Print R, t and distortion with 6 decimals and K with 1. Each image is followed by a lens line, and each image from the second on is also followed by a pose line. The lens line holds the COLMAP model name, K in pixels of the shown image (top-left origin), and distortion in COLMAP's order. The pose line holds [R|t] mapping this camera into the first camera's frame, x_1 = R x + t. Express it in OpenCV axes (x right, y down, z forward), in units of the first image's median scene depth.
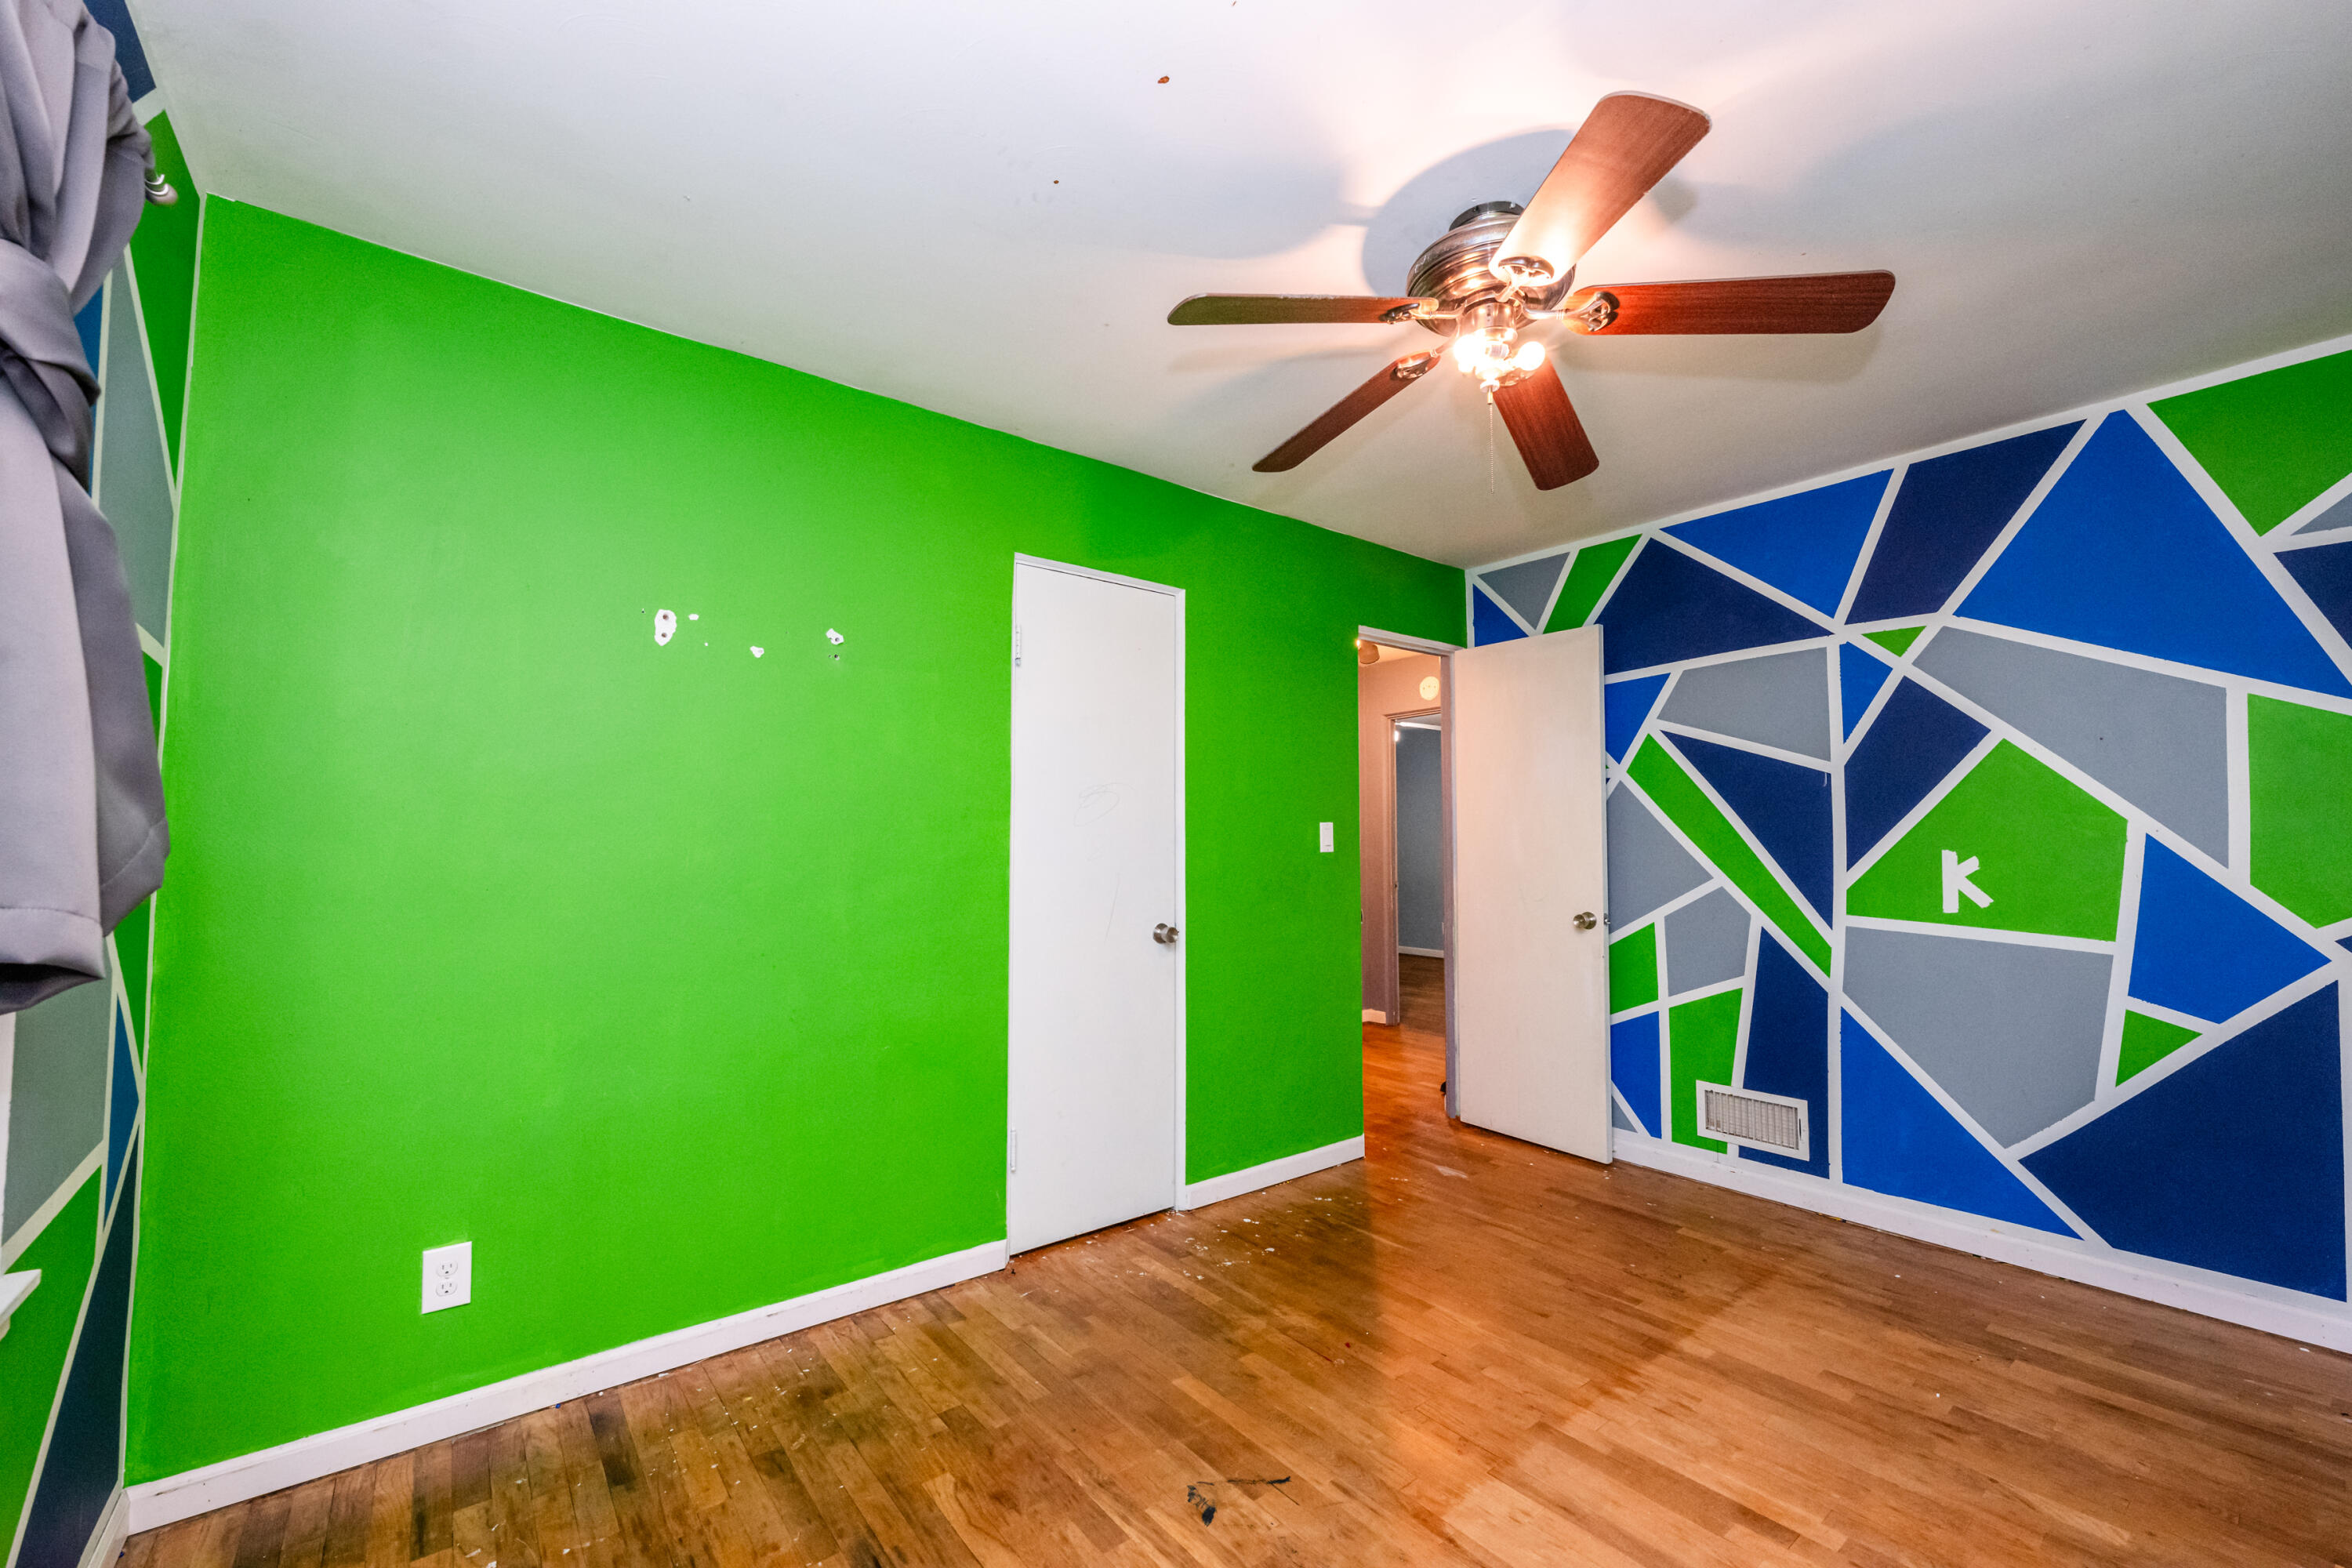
lens RADIAL K [[937.5, 0, 1175.6], [0, 937.5, 791.5], [0, 0, 1]] dist [0.000045, -0.000072]
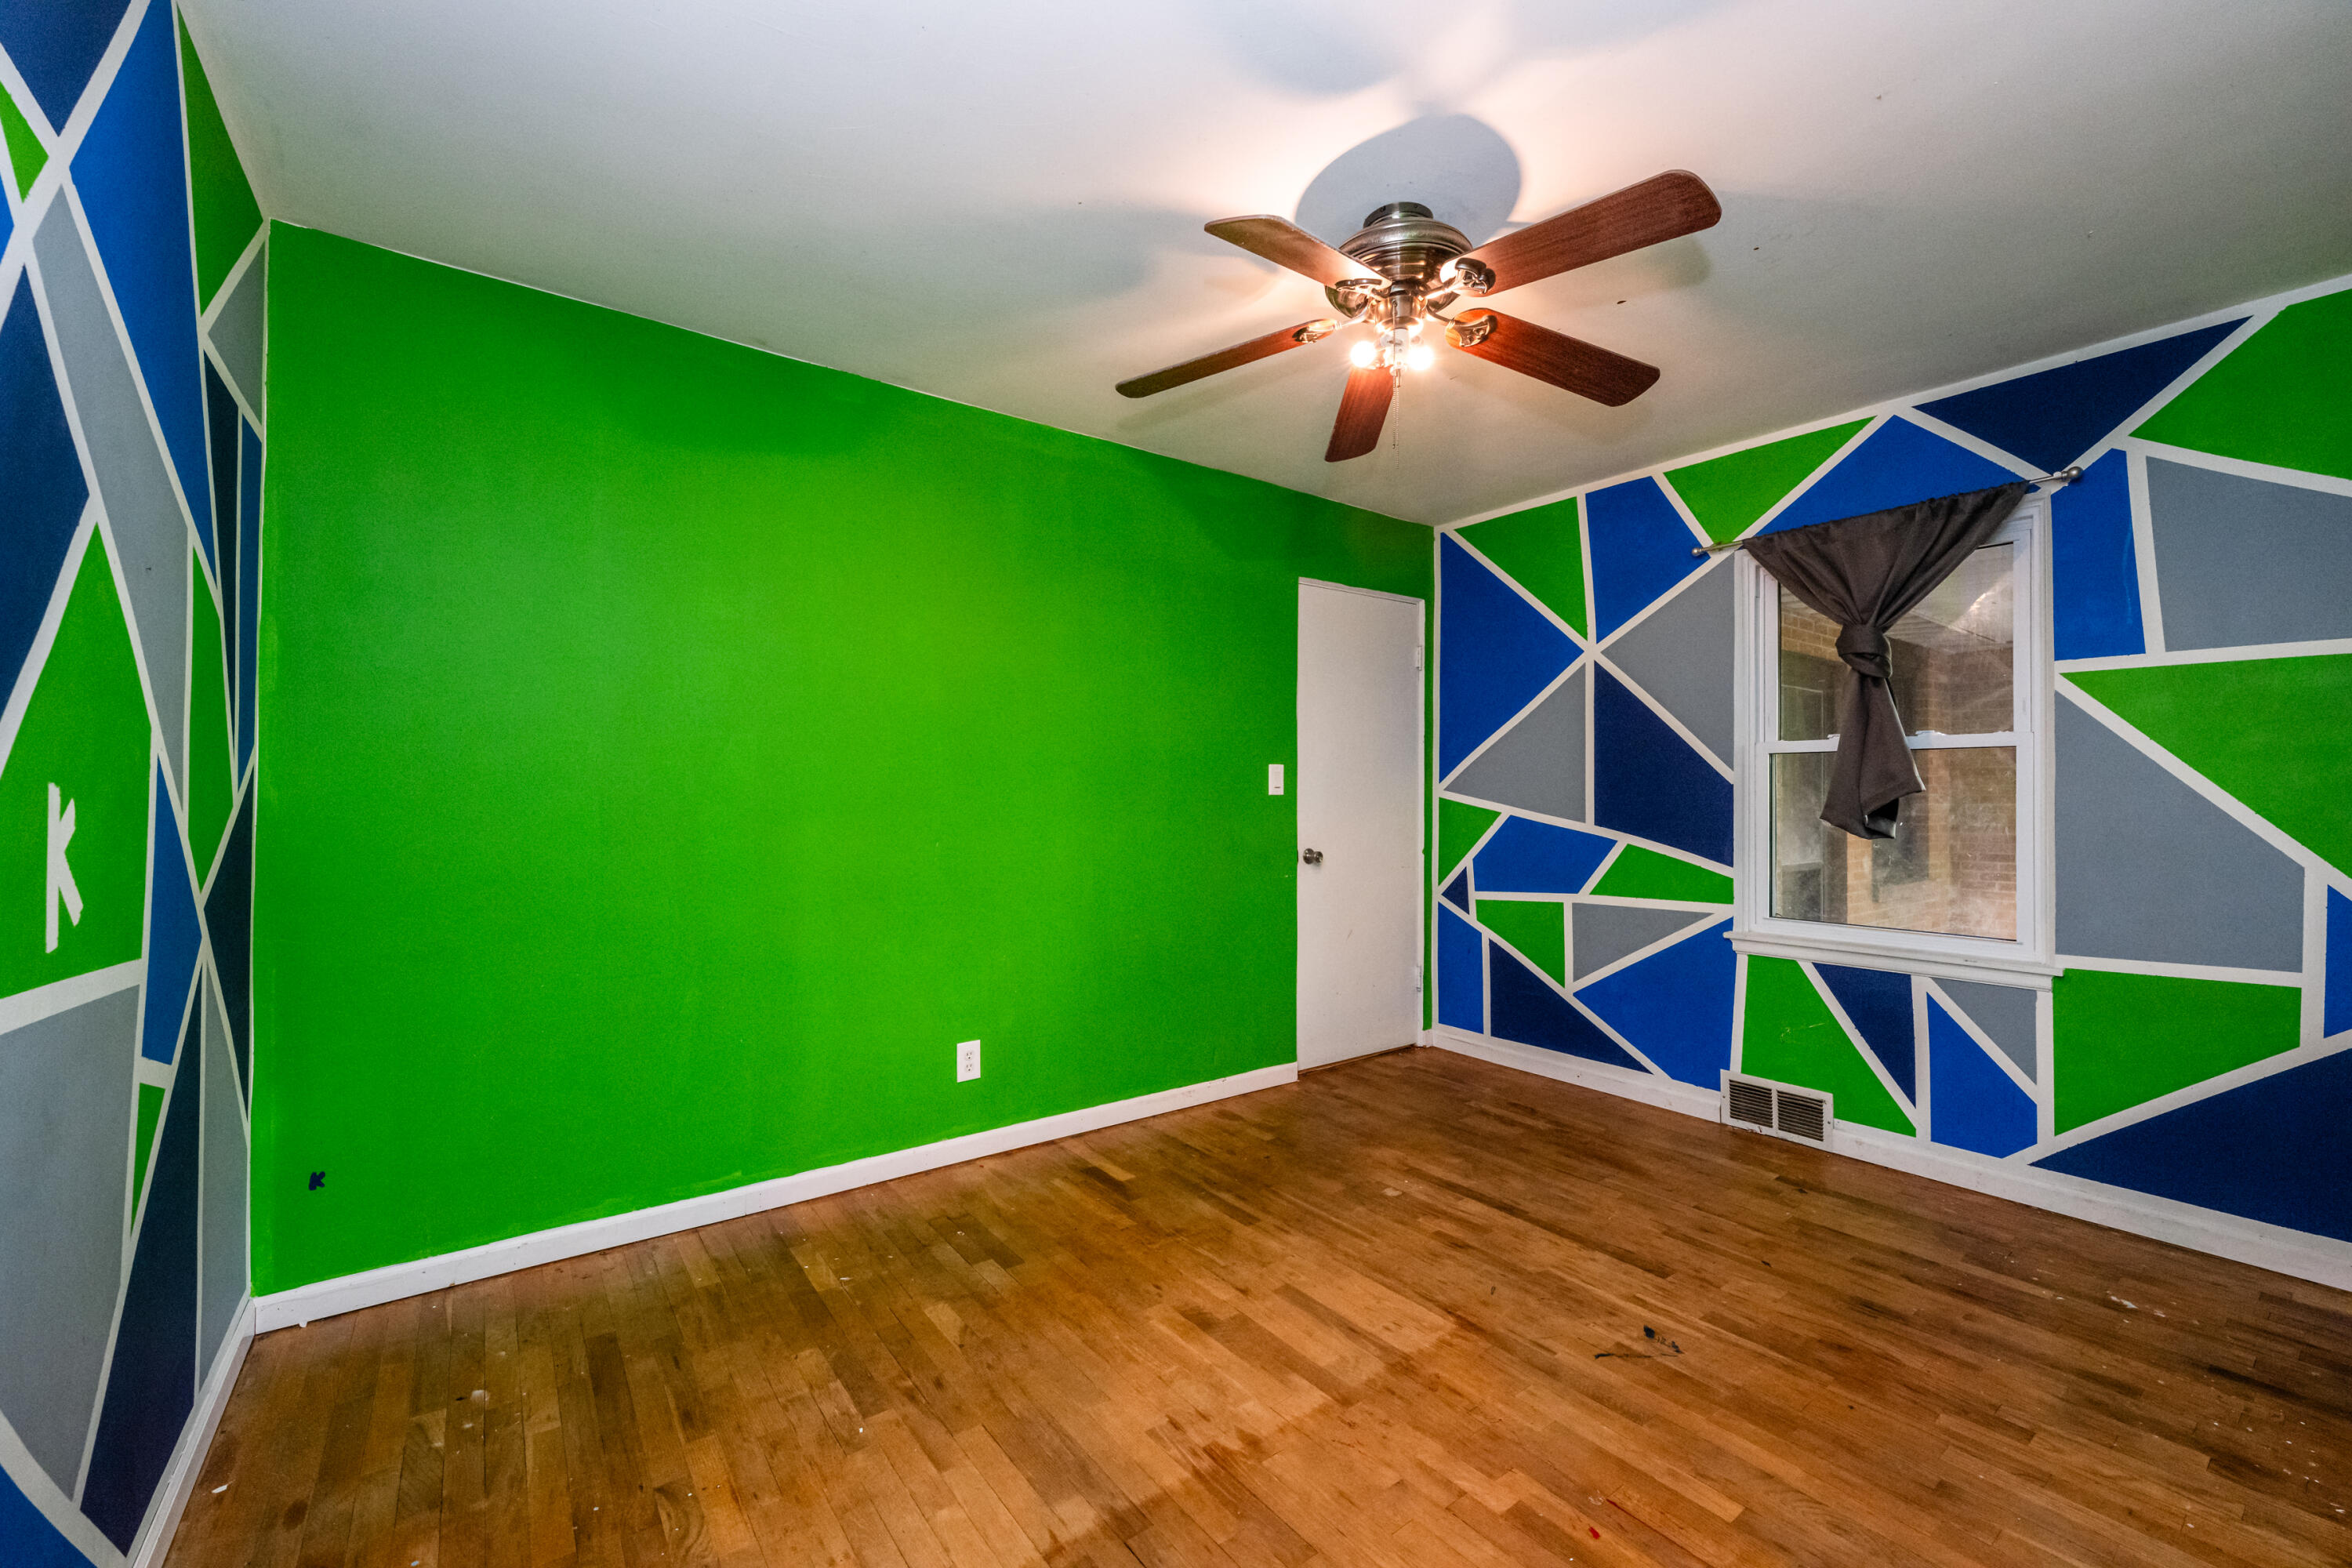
lens RADIAL K [[937.5, 0, 1175.6], [0, 937.5, 791.5], [0, 0, 1]] dist [0.000045, -0.000072]
pose [[-0.999645, -0.002720, 0.026493, 0.568296], [-0.004397, 0.997975, -0.063459, 0.137103], [-0.026266, -0.063553, -0.997633, 2.085703]]
